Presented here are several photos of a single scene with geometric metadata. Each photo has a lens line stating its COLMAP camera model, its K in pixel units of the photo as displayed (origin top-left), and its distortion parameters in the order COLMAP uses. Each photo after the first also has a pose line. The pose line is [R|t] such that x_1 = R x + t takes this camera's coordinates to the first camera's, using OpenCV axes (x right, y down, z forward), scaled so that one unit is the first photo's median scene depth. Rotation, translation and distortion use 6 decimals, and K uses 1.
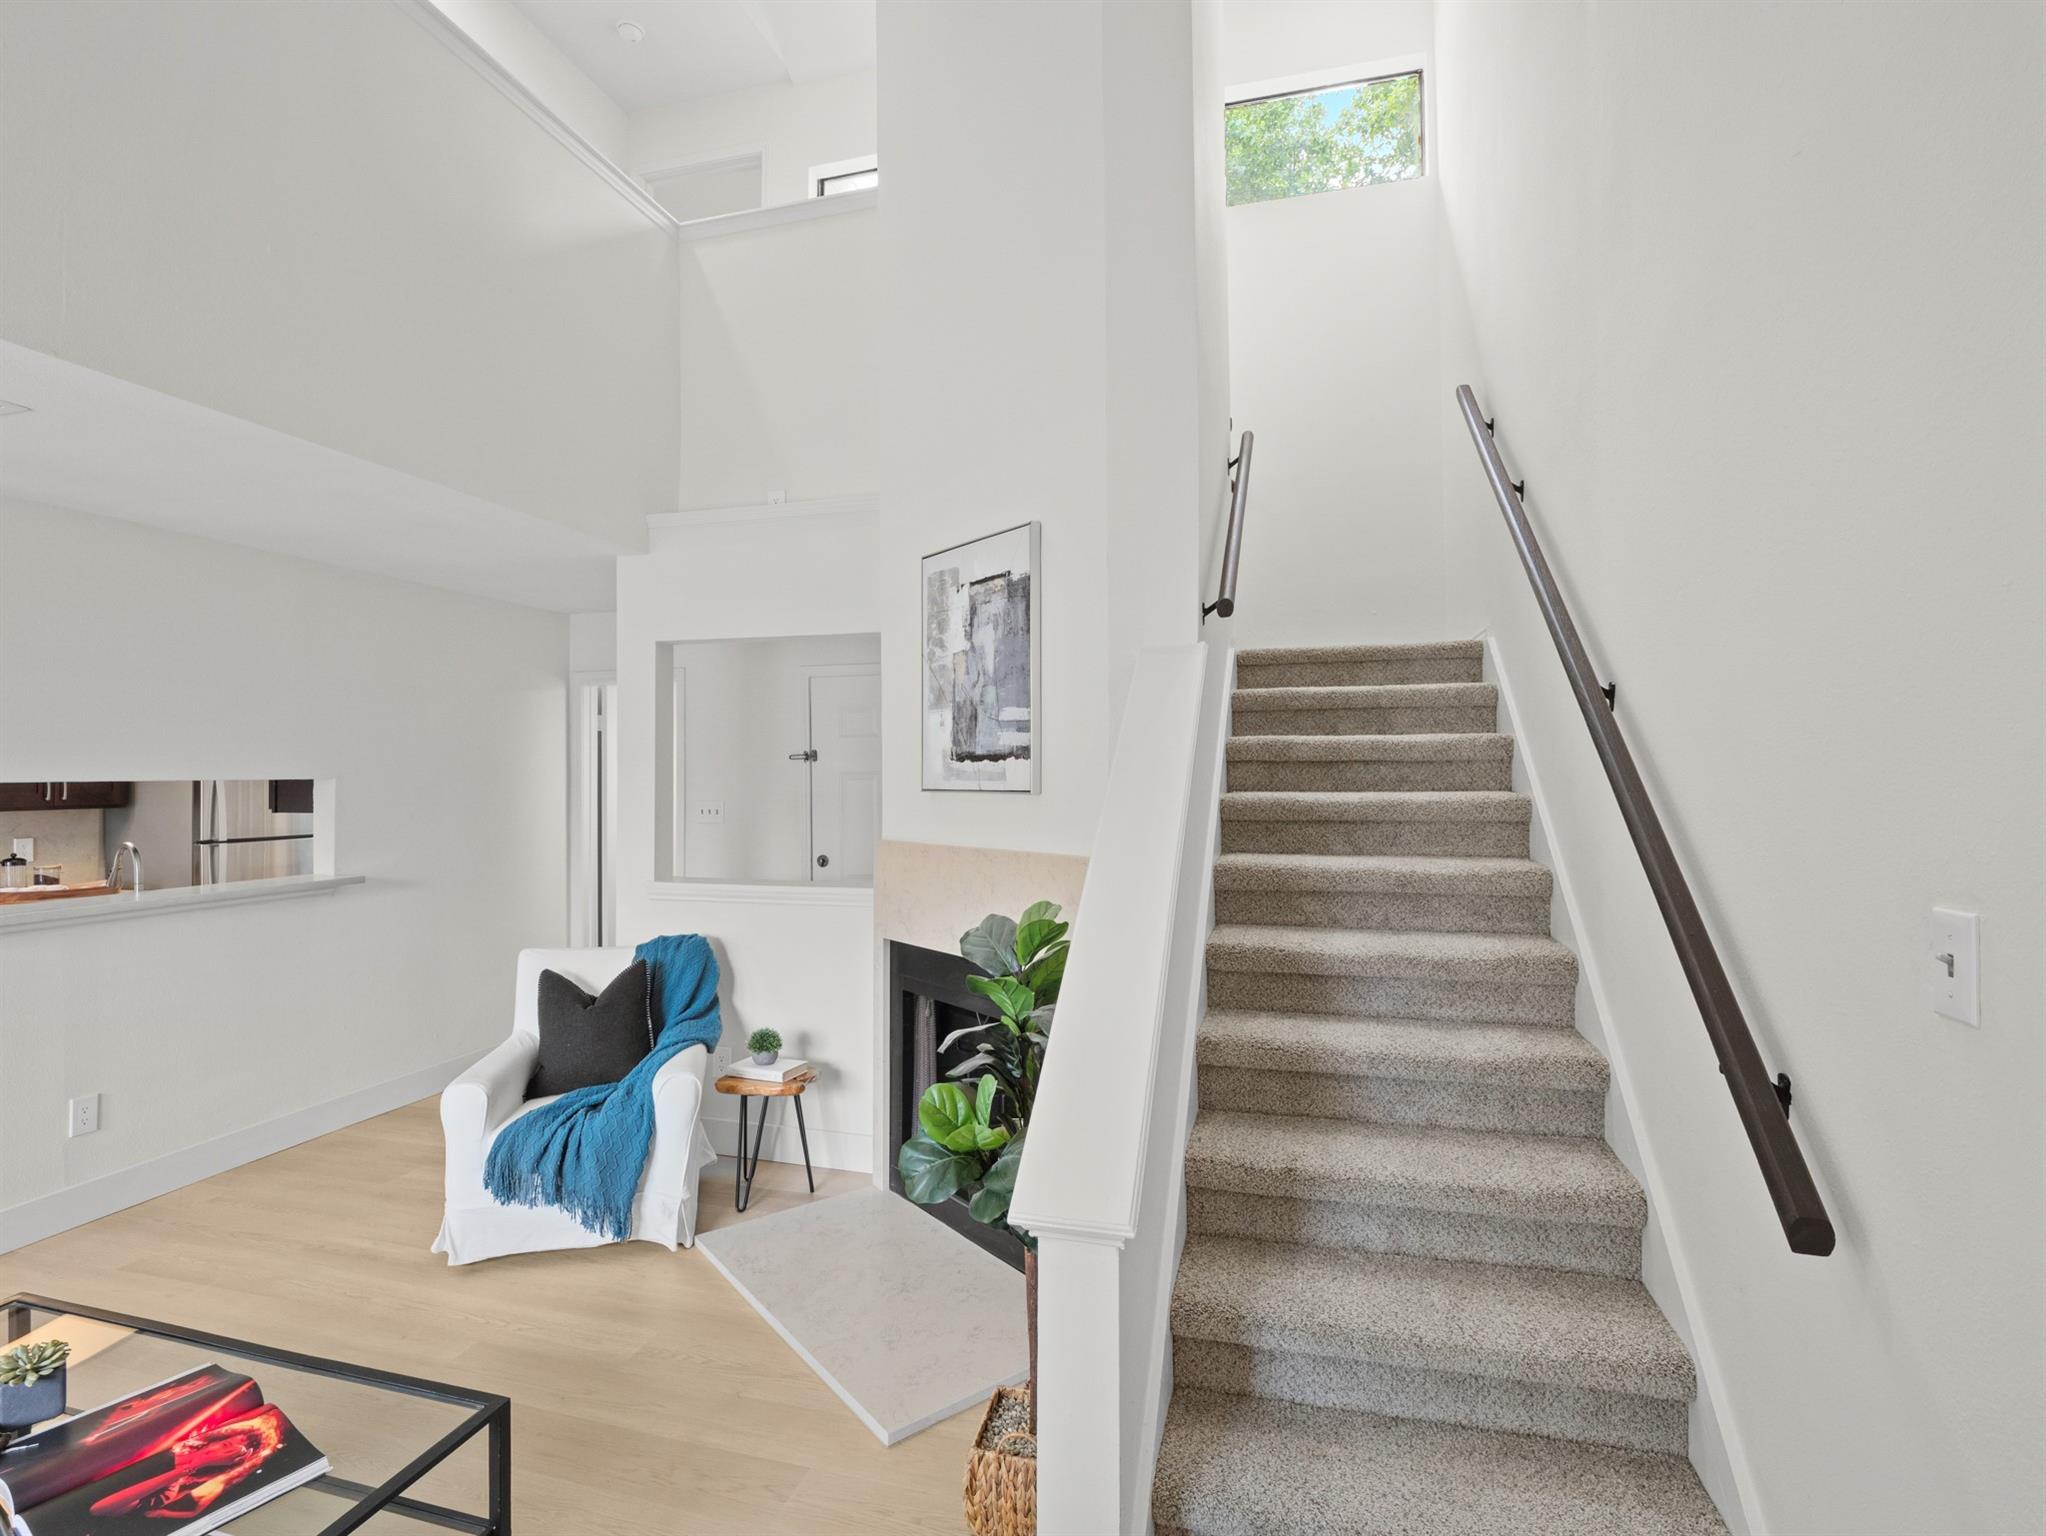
lens RADIAL K [[982.9, 0, 1028.9], [0, 982.9, 762.5], [0, 0, 1]] dist [-0.013710, -0.000195]
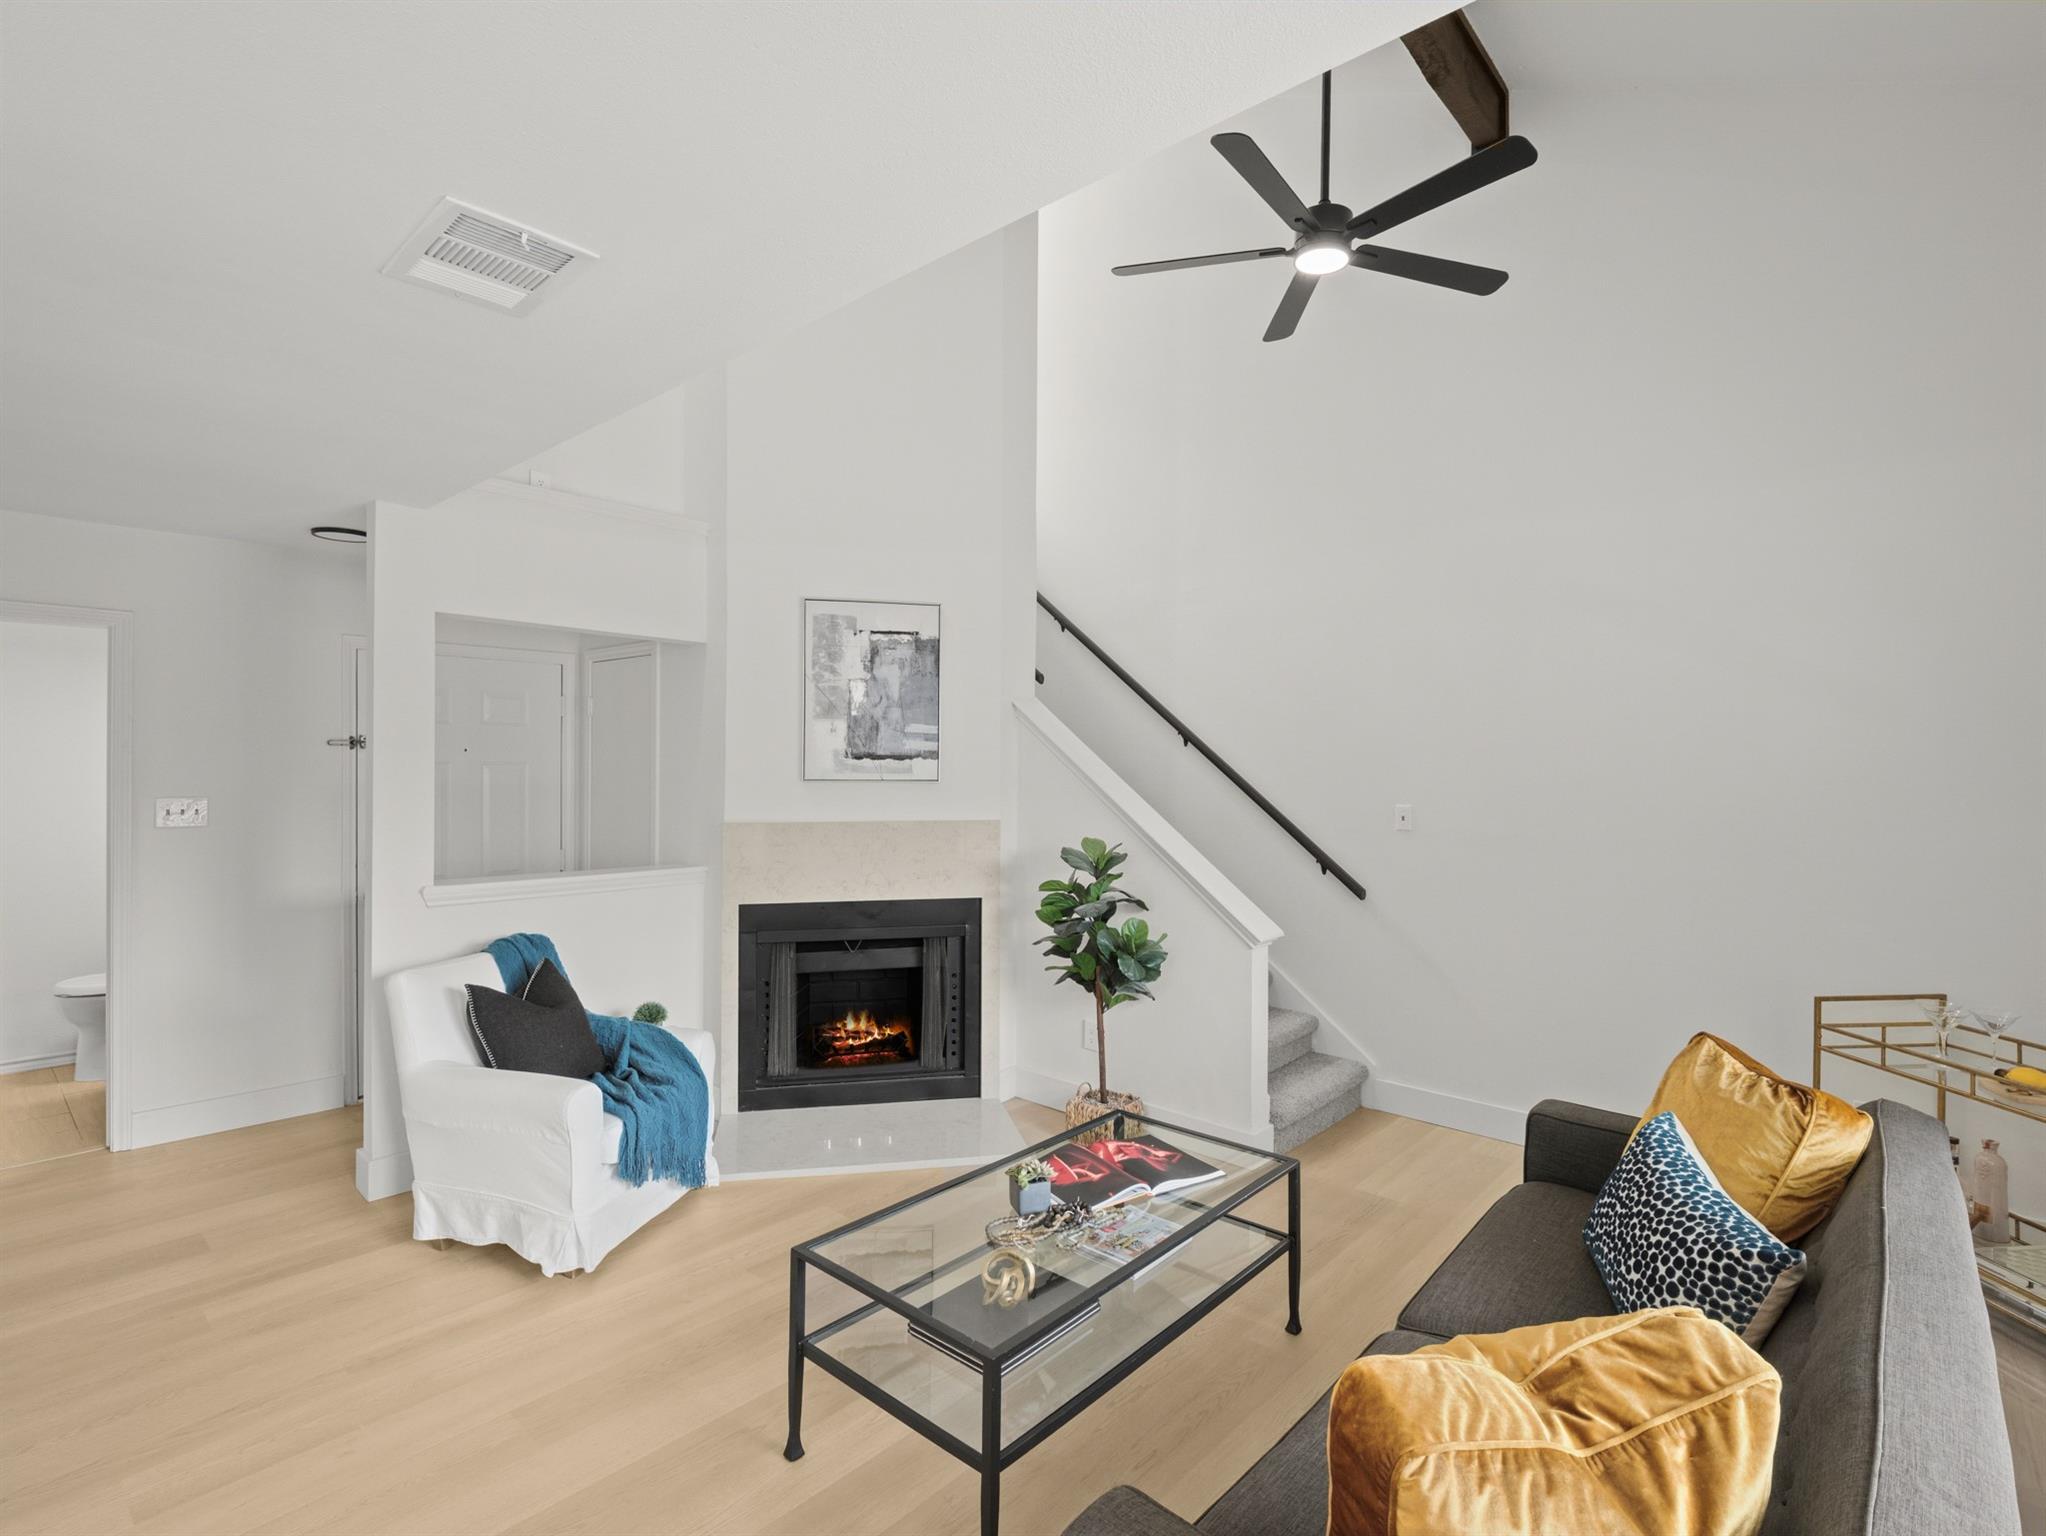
lens RADIAL K [[982.9, 0, 1028.9], [0, 982.9, 762.5], [0, 0, 1]] dist [-0.013710, -0.000195]
pose [[0.441676, 0.015759, 0.897036, -1.193159], [-0.020746, 0.999758, -0.007348, 0.008492], [-0.896935, -0.015365, 0.441896, 0.180803]]
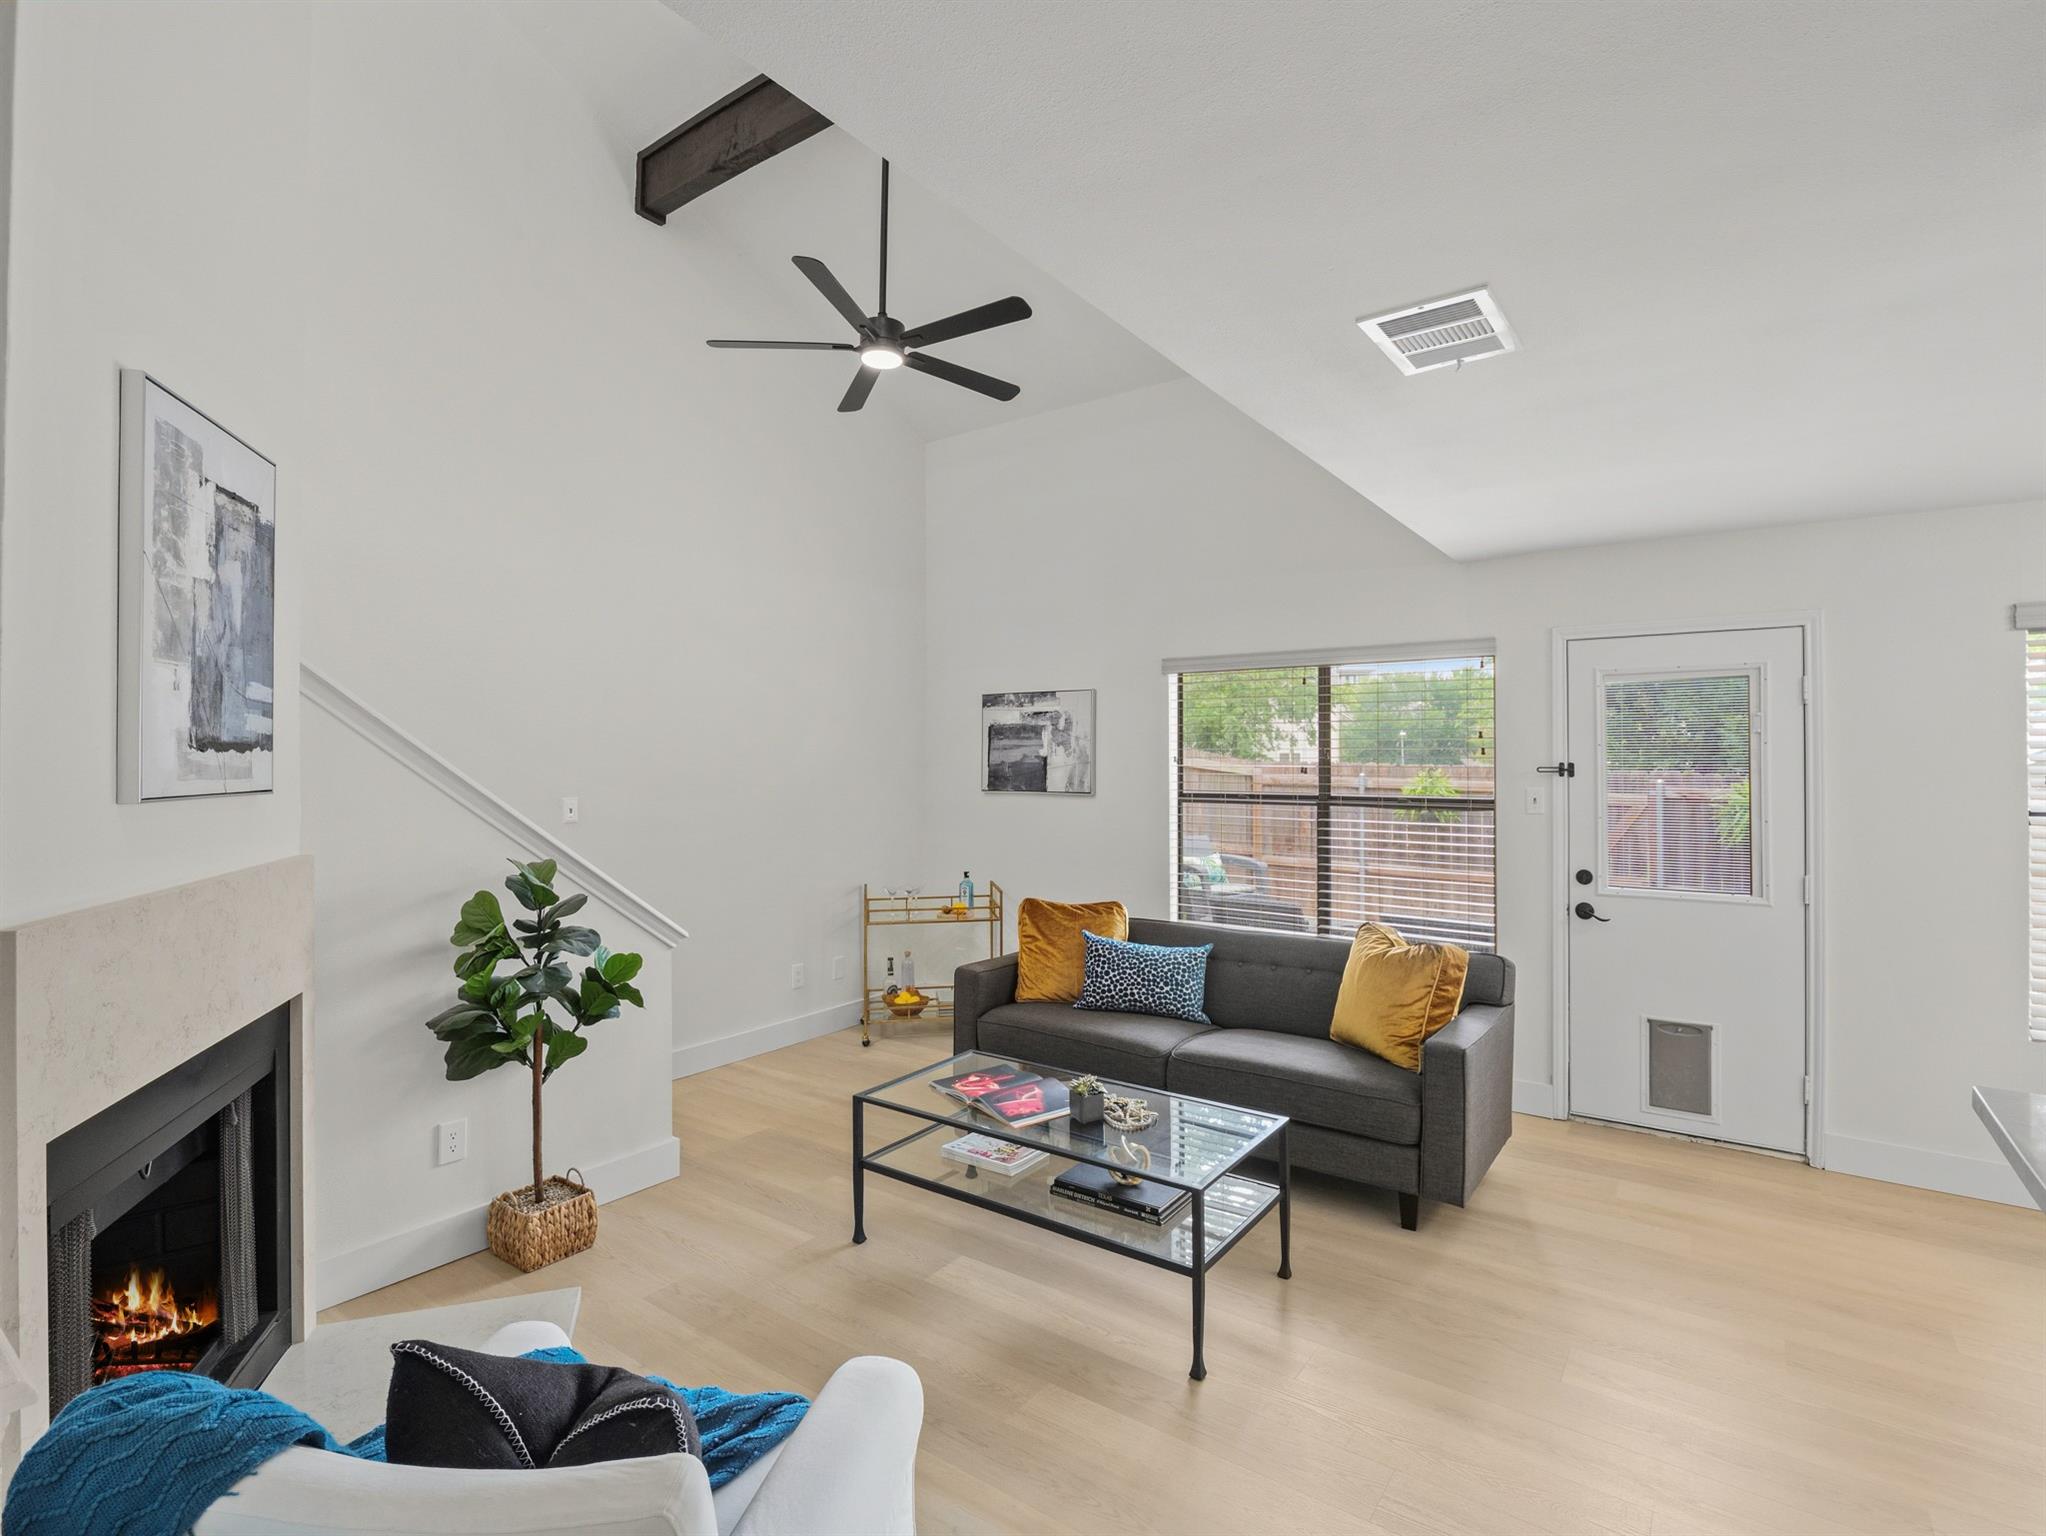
lens RADIAL K [[991.2, 0, 1029.2], [0, 991.2, 747.0], [0, 0, 1]] dist [-0.015956, -0.000634]
pose [[-0.938485, 0.008528, 0.345215, -0.801422], [-0.000452, 0.999664, -0.025924, 0.013067], [-0.345320, -0.024485, -0.938166, 1.416683]]
